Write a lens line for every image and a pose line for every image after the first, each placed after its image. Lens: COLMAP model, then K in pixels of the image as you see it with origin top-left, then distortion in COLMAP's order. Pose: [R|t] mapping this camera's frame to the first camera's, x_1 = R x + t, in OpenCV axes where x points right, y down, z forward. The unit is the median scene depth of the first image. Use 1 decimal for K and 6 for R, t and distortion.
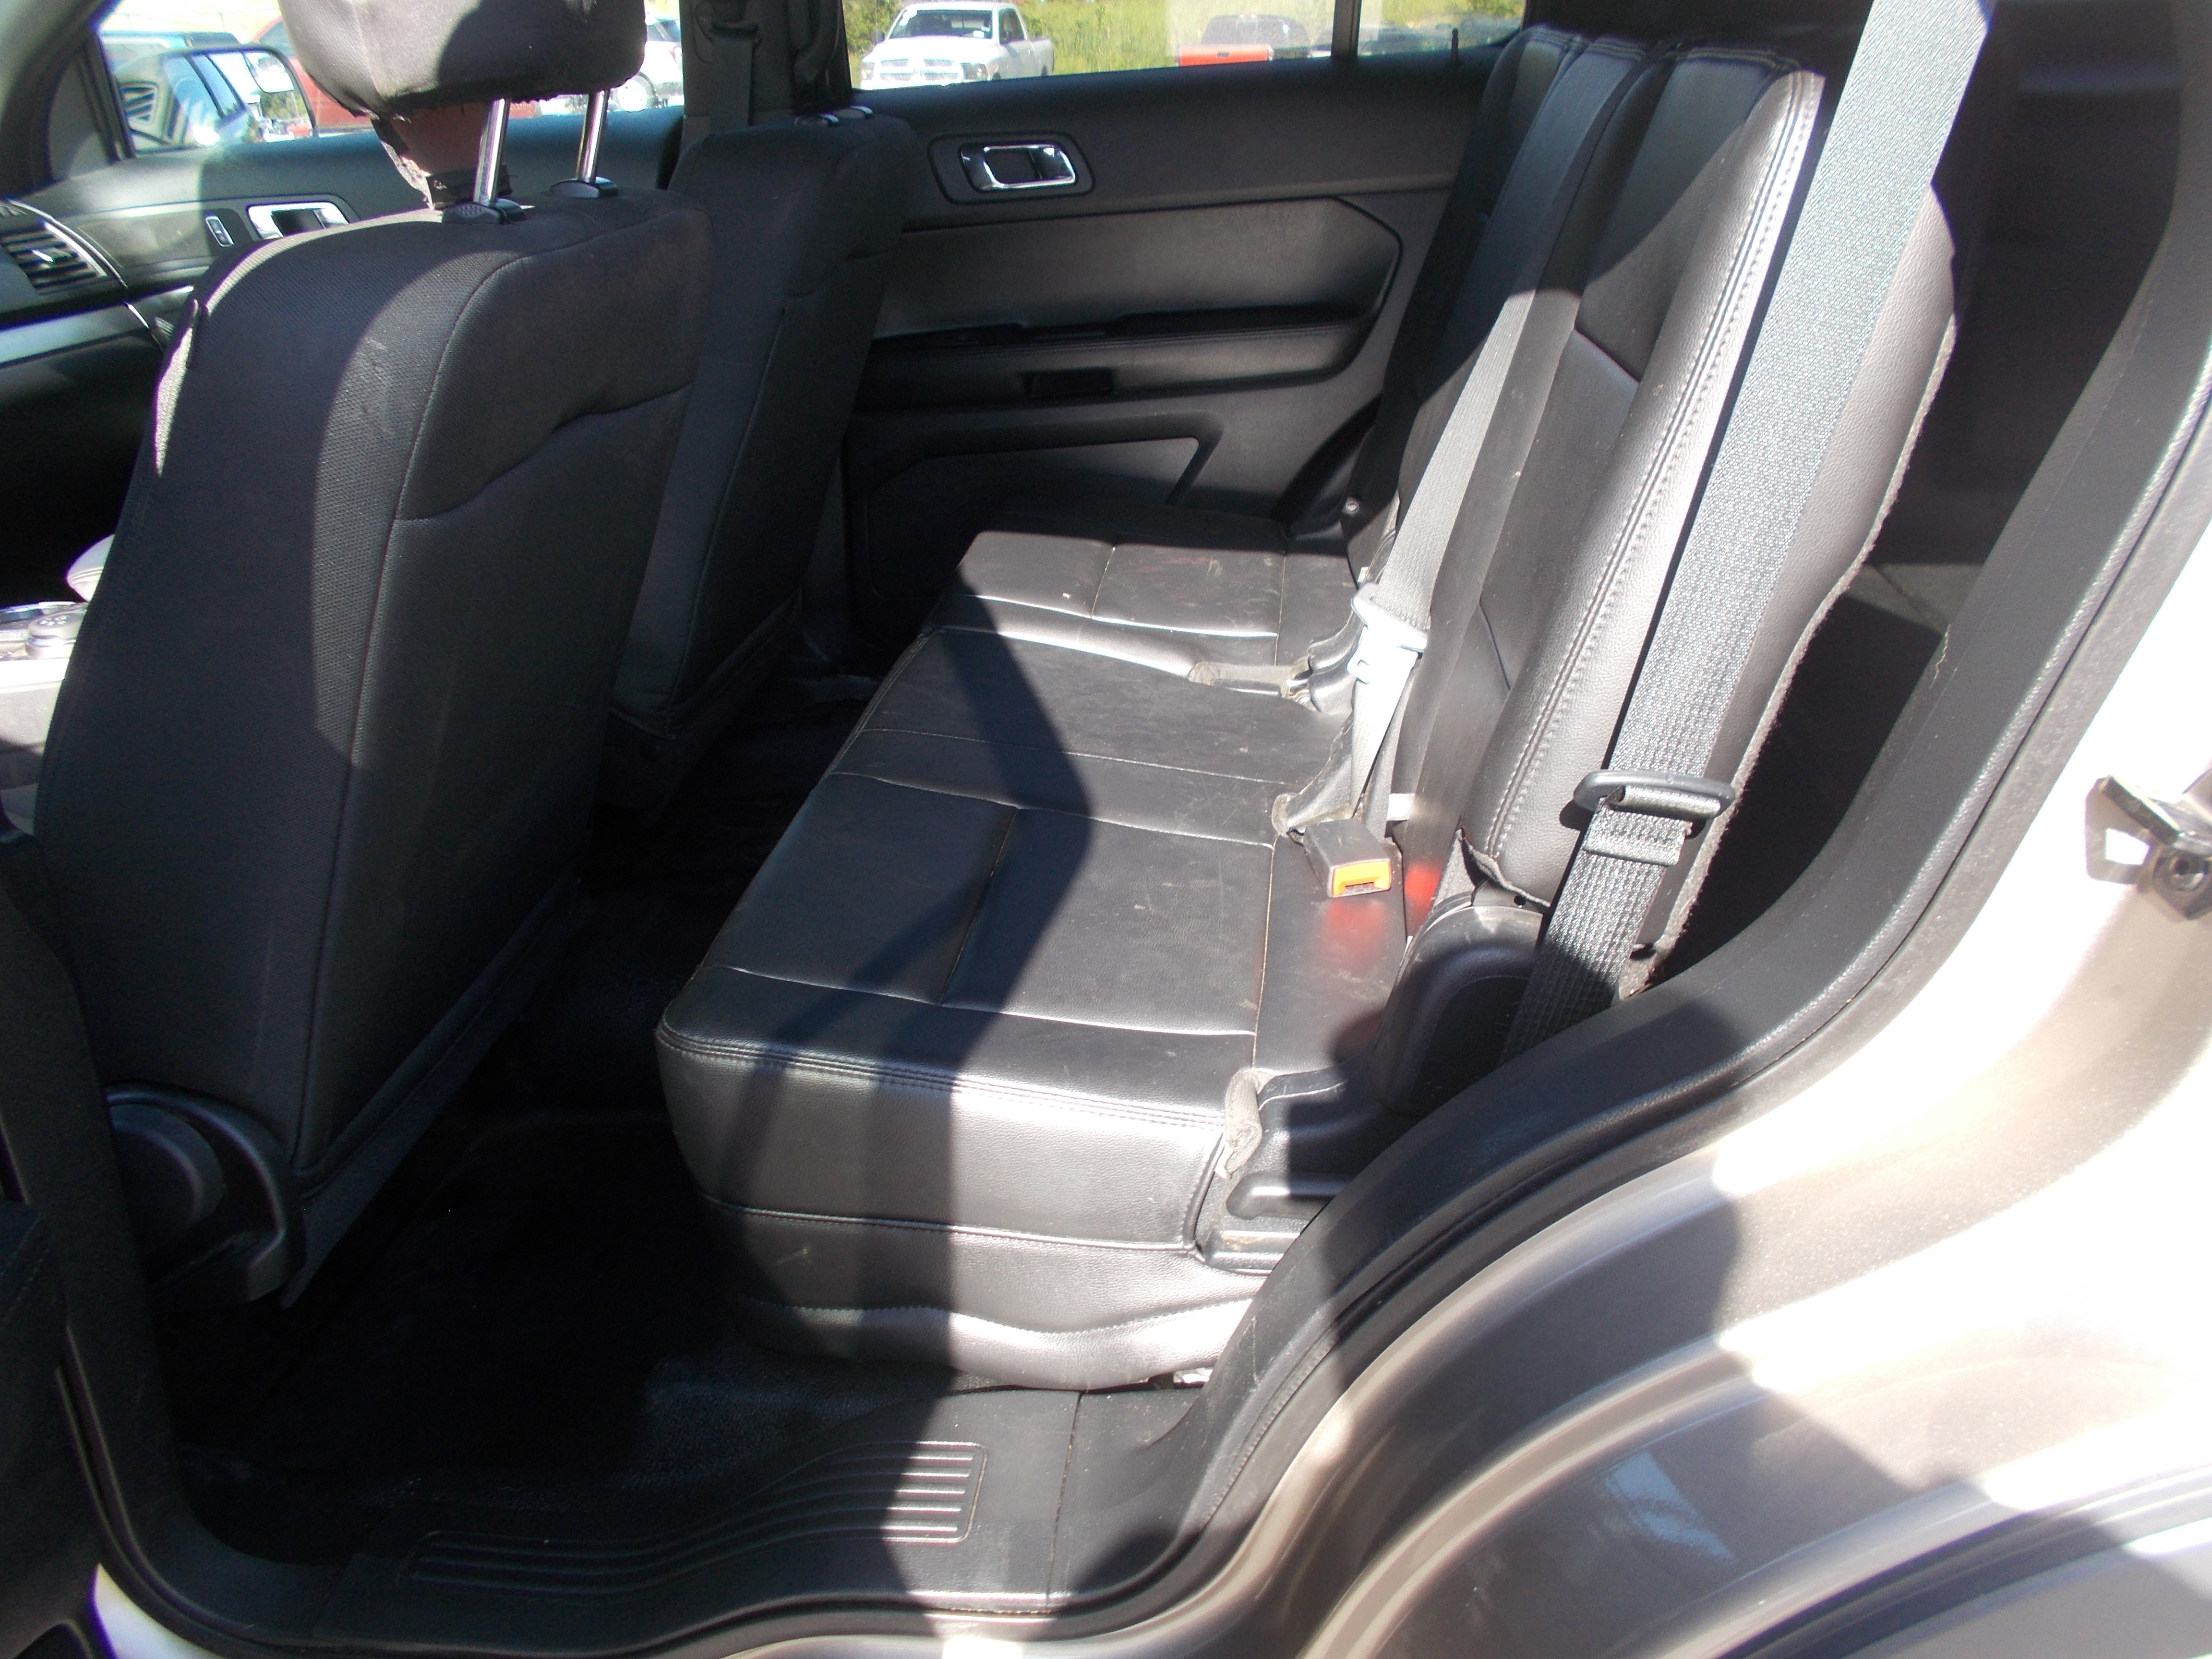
lens RADIAL K [[1724.3, 0, 1099.3], [0, 1724.3, 831.3], [0, 0, 1]] dist [0.006111, 0.000316]
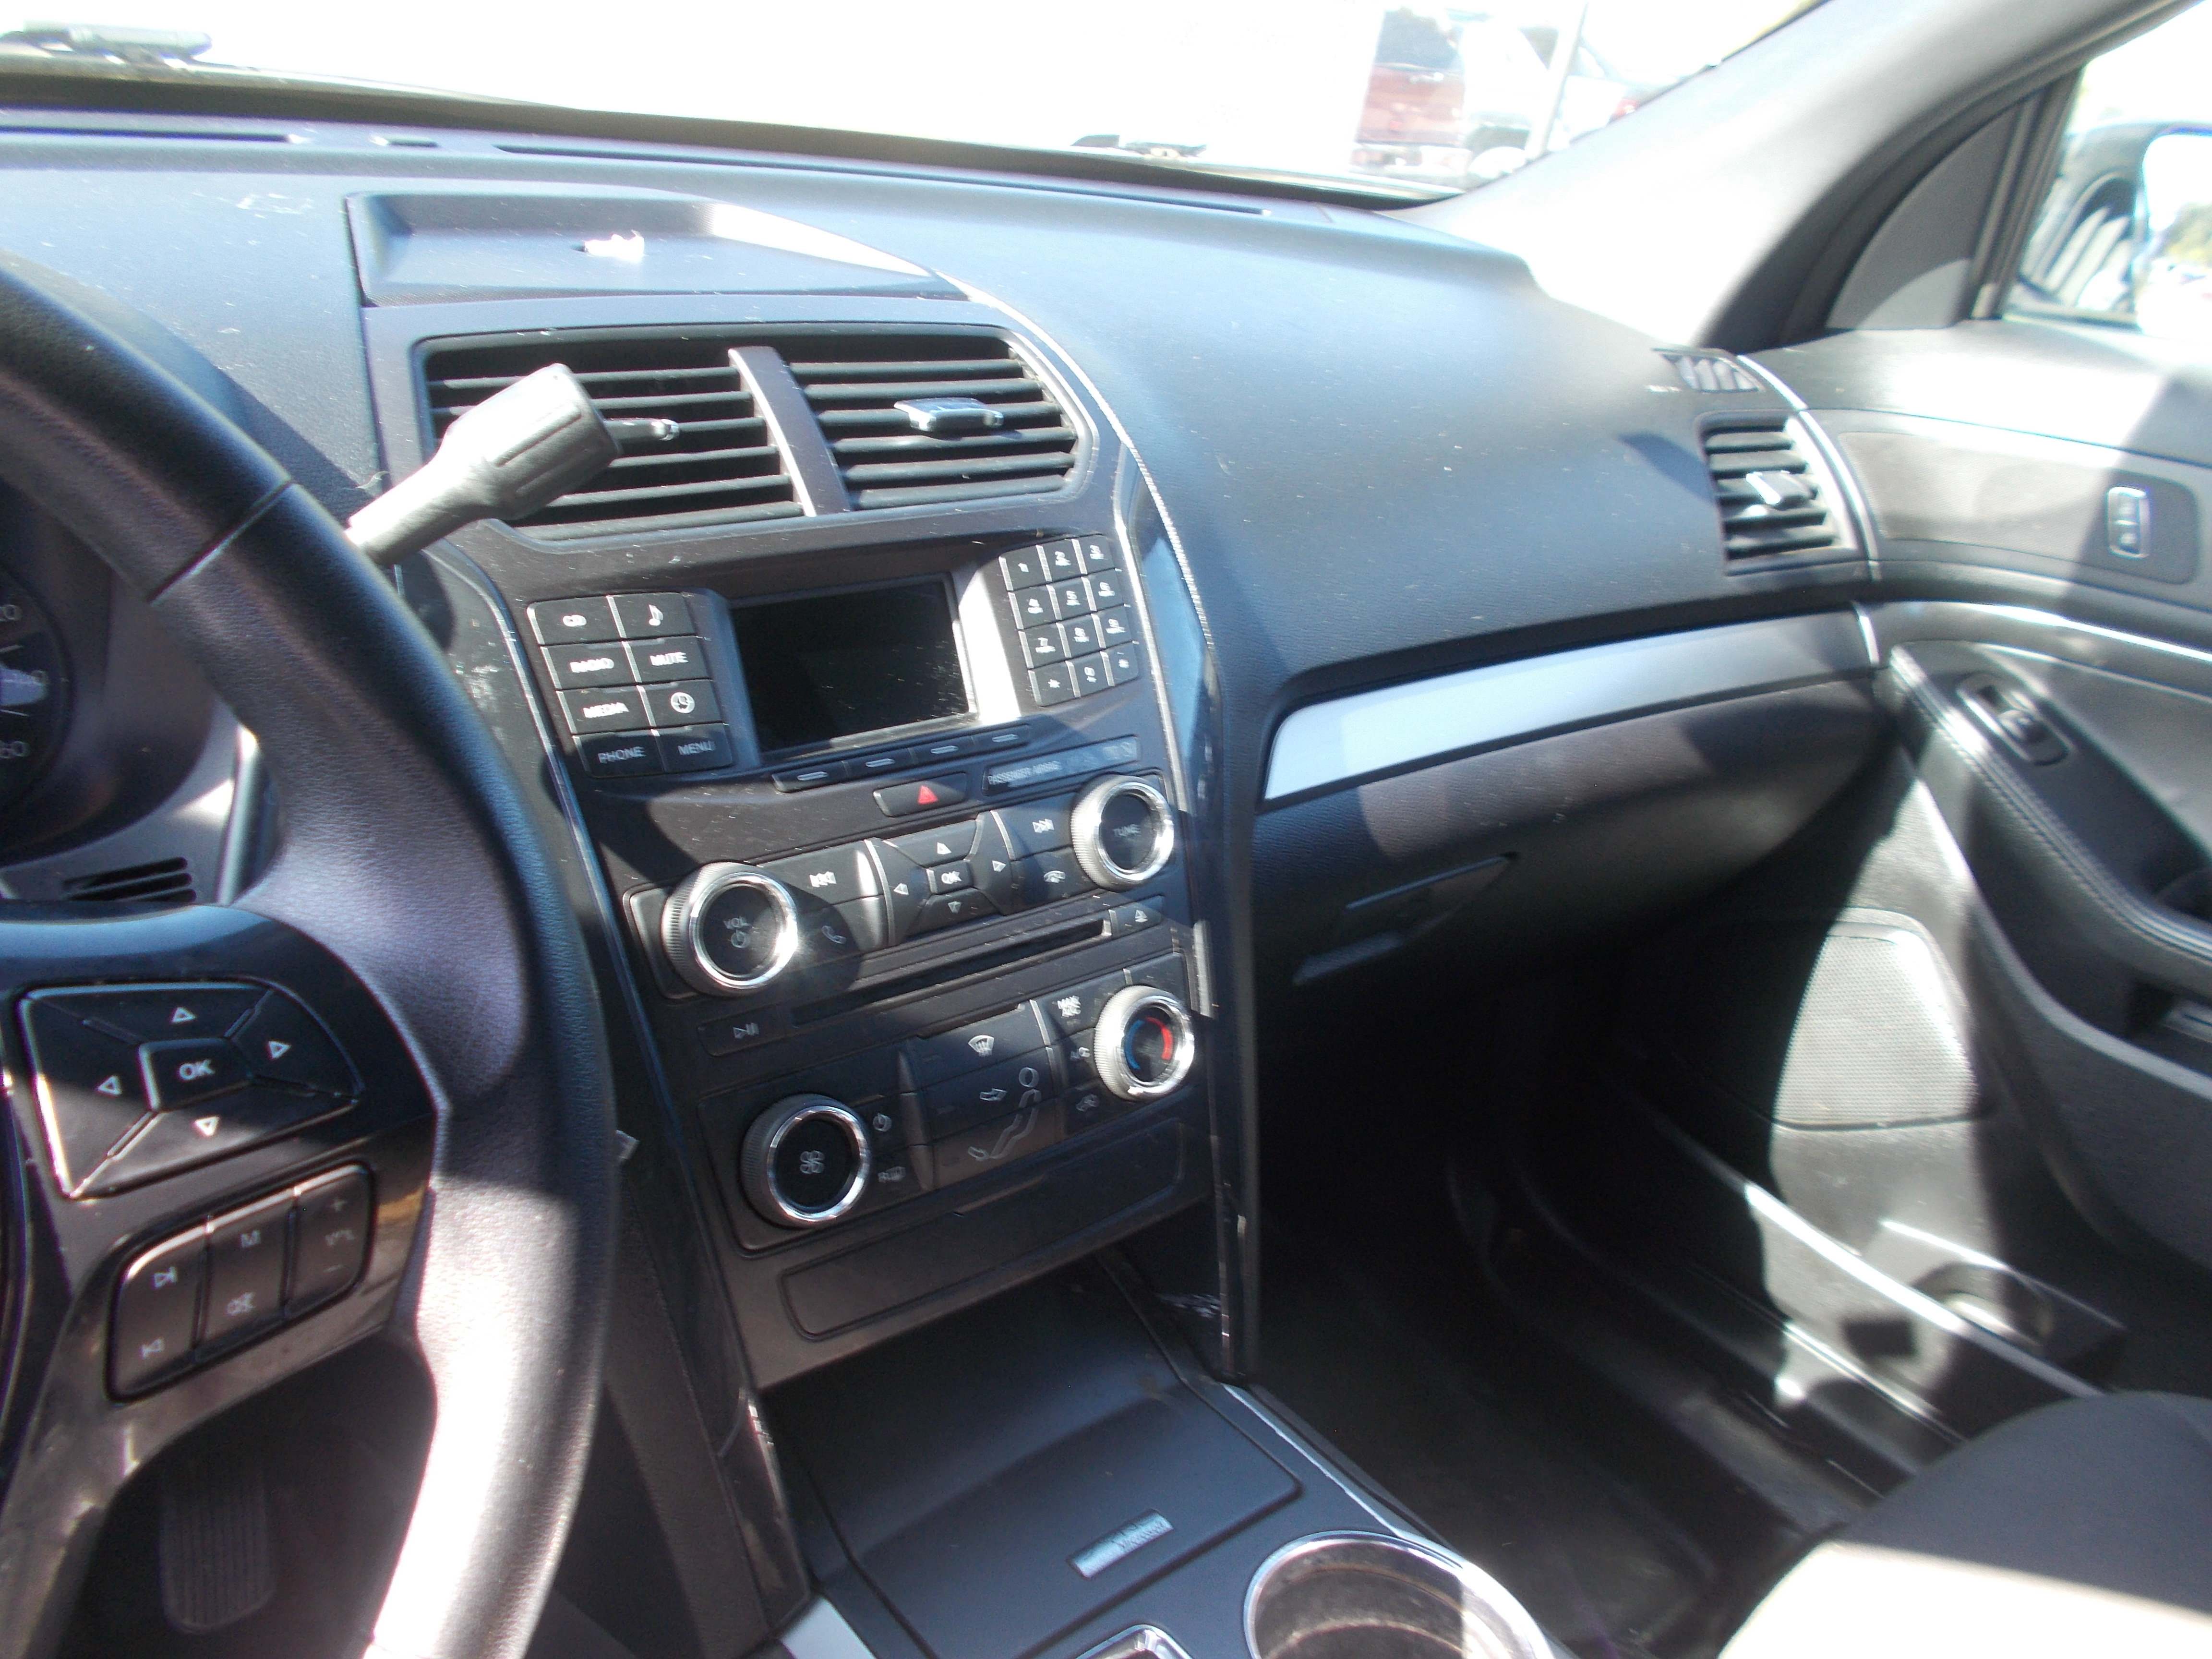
lens RADIAL K [[1711.4, 0, 1106.0], [0, 1711.4, 829.5], [0, 0, 1]] dist [0.026191, -0.032805]
pose [[0.702018, 0.399195, -0.589757, -0.407510], [-0.422940, 0.899969, 0.105723, -0.214294], [0.572967, 0.175213, 0.800630, 0.516628]]
